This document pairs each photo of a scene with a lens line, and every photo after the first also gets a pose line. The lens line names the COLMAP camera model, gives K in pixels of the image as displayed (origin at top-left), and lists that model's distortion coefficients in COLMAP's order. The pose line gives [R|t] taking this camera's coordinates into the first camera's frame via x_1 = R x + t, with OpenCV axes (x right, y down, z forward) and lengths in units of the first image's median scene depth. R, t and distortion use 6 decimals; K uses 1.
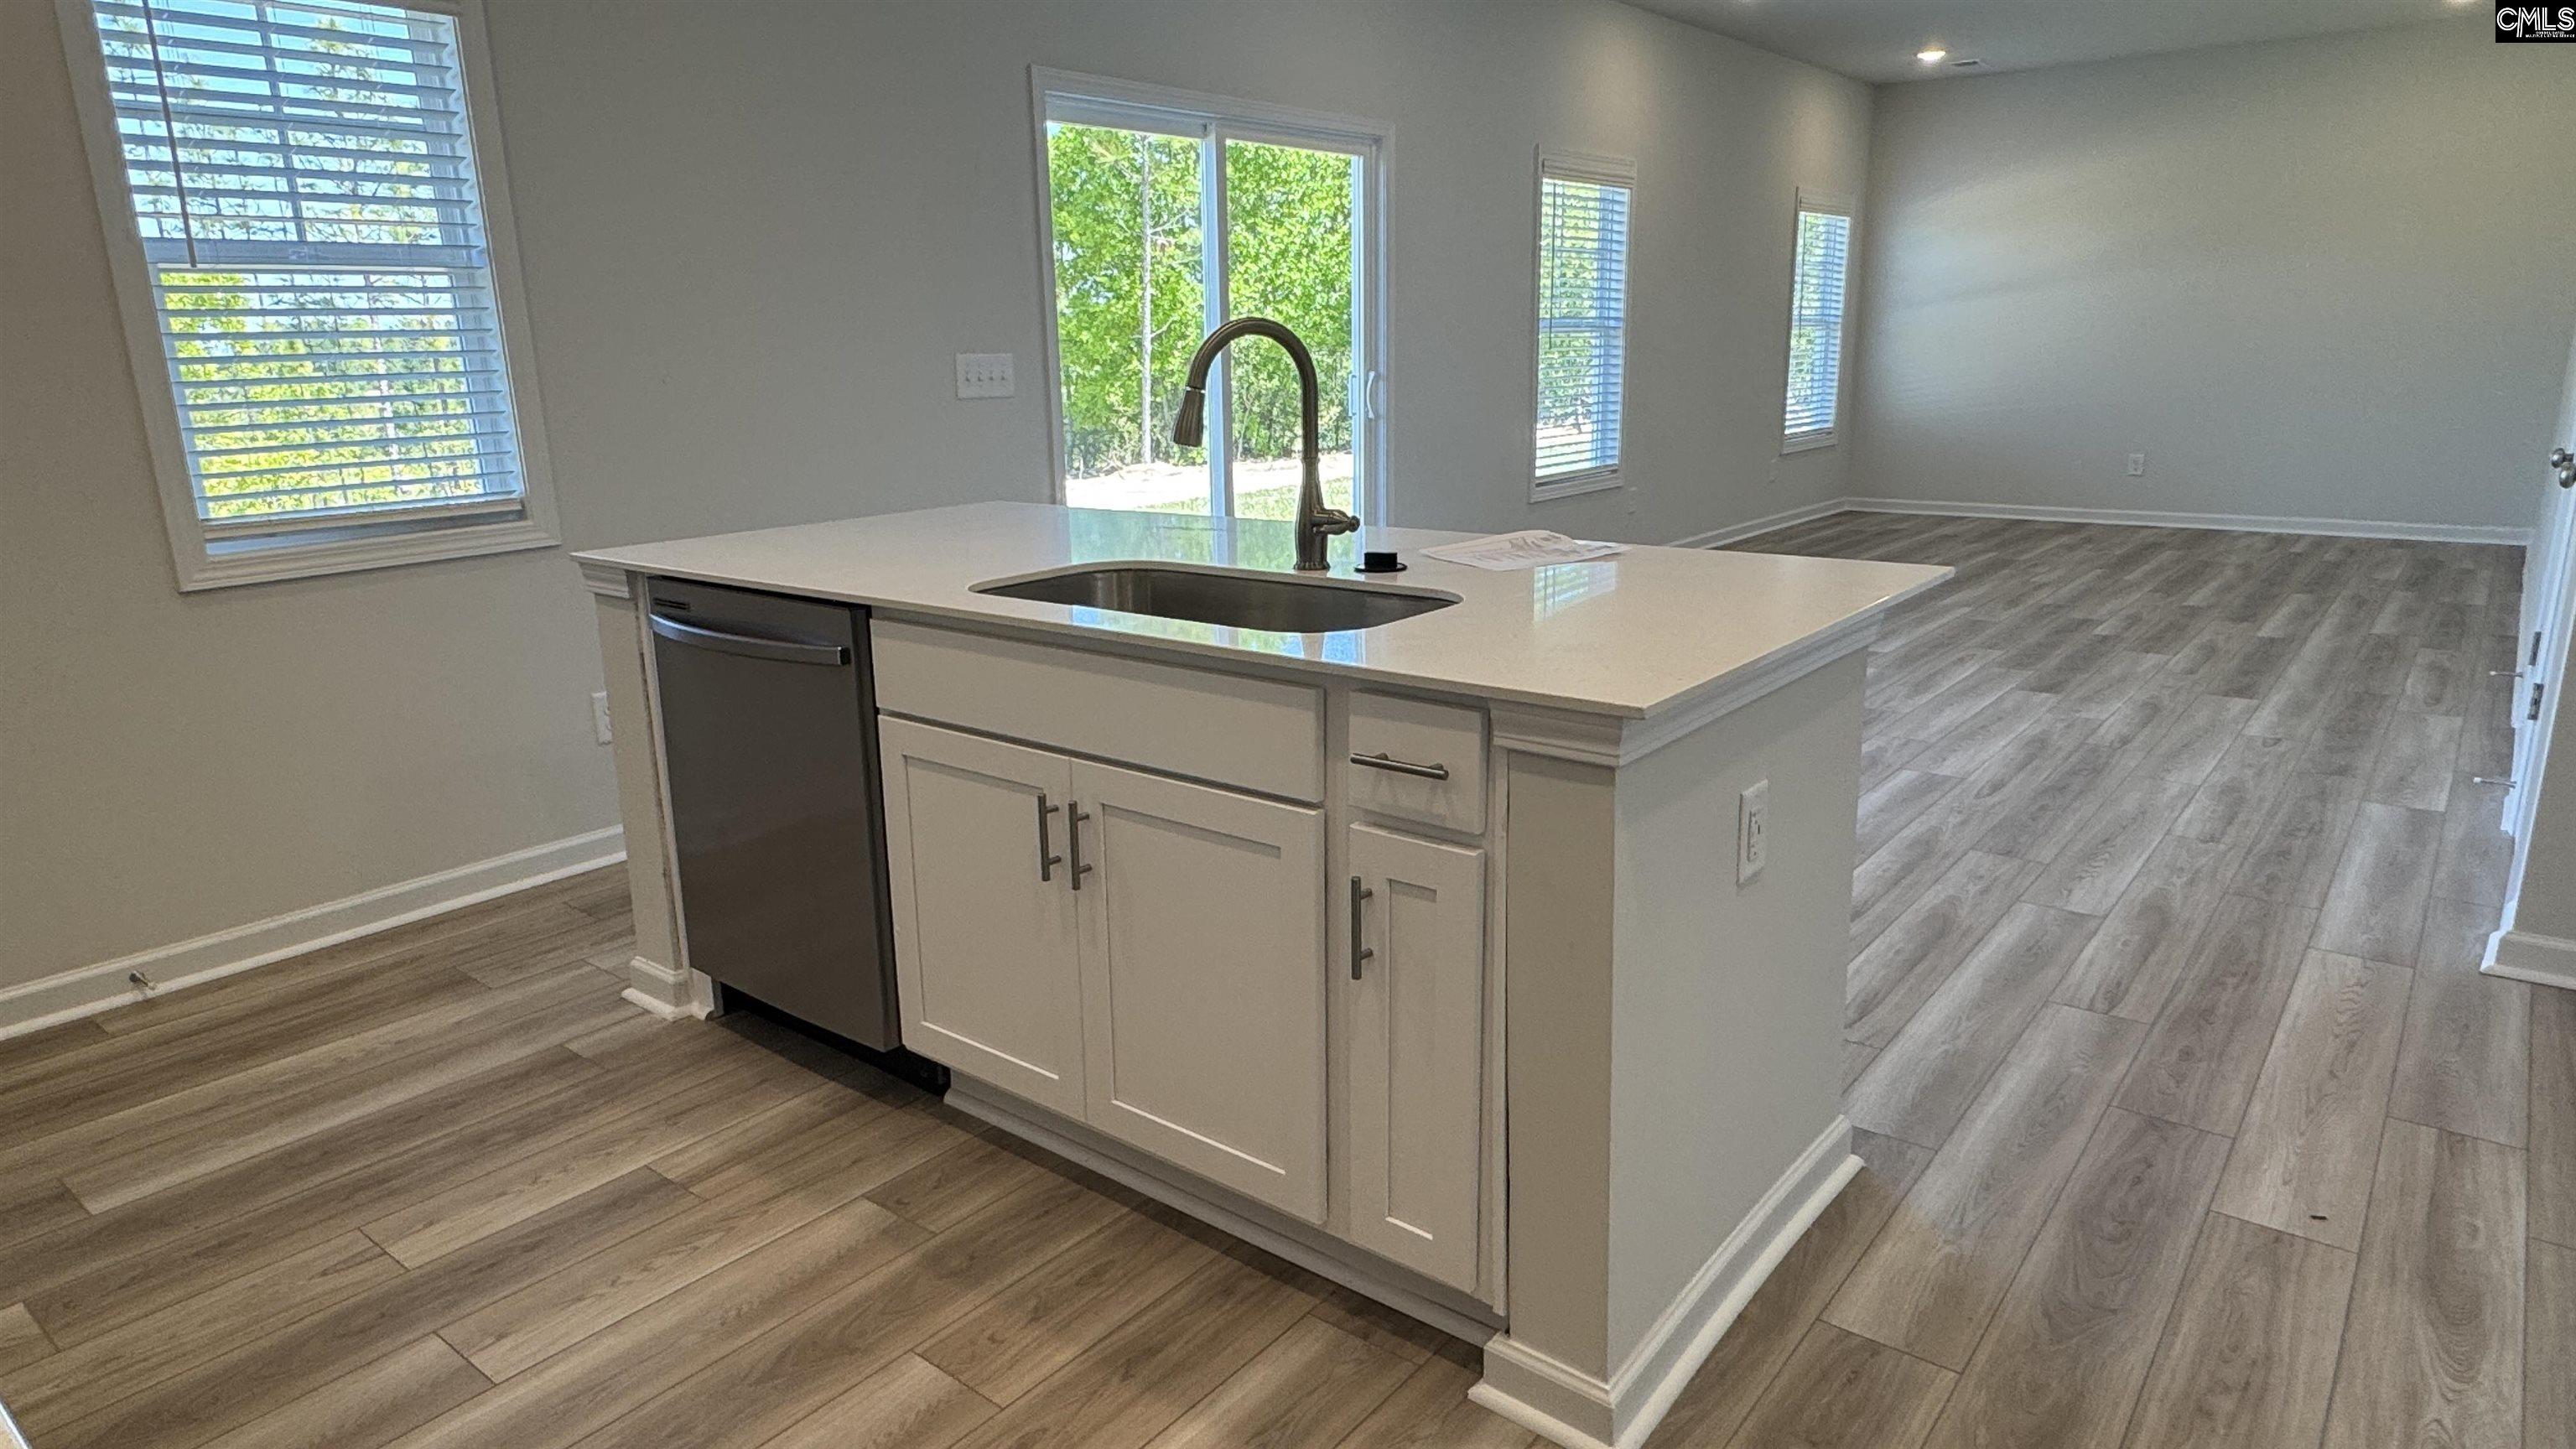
lens RADIAL K [[1497.3, 0, 1288.0], [0, 1497.3, 724.5], [0, 0, 1]] dist [-0.002229, 0.018059]
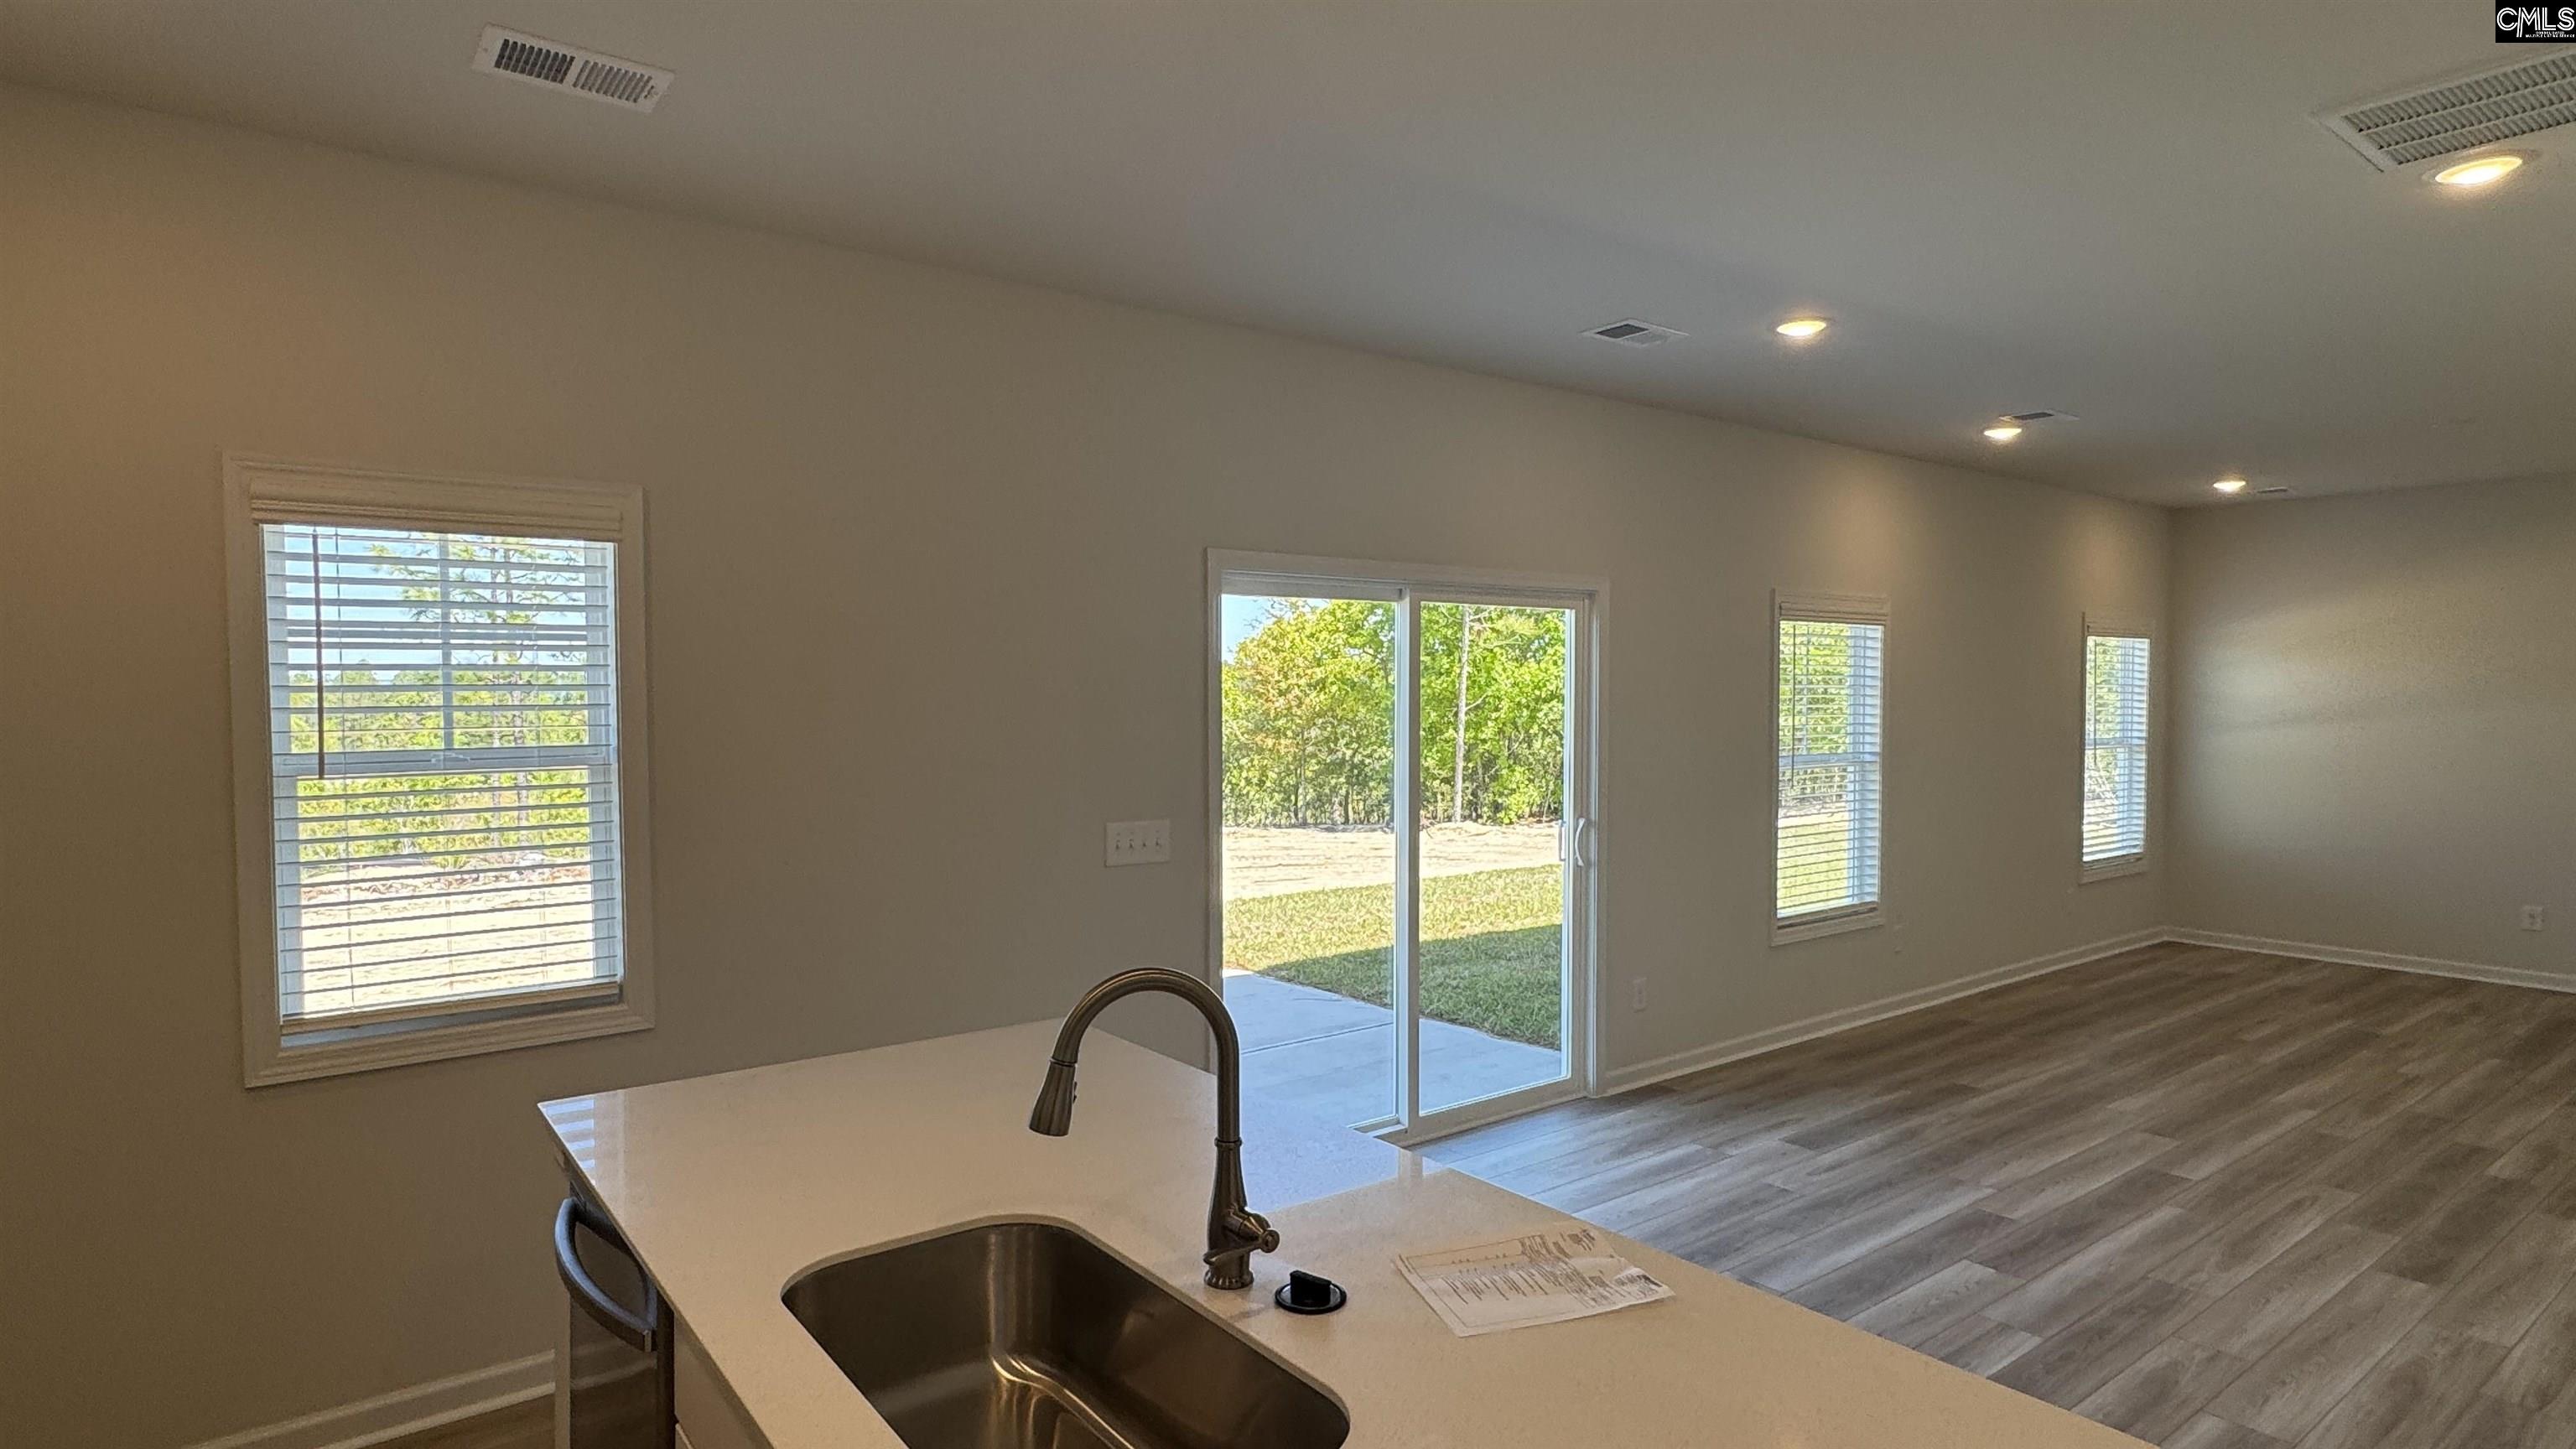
lens RADIAL K [[1357.3, 0, 1288.0], [0, 1357.3, 724.5], [0, 0, 1]] dist [-0.002791, 0.003099]
pose [[0.971310, 0.027186, -0.236260, 0.064583], [-0.079964, 0.972938, -0.216791, -0.074319], [0.223972, 0.229463, 0.947197, 0.091107]]
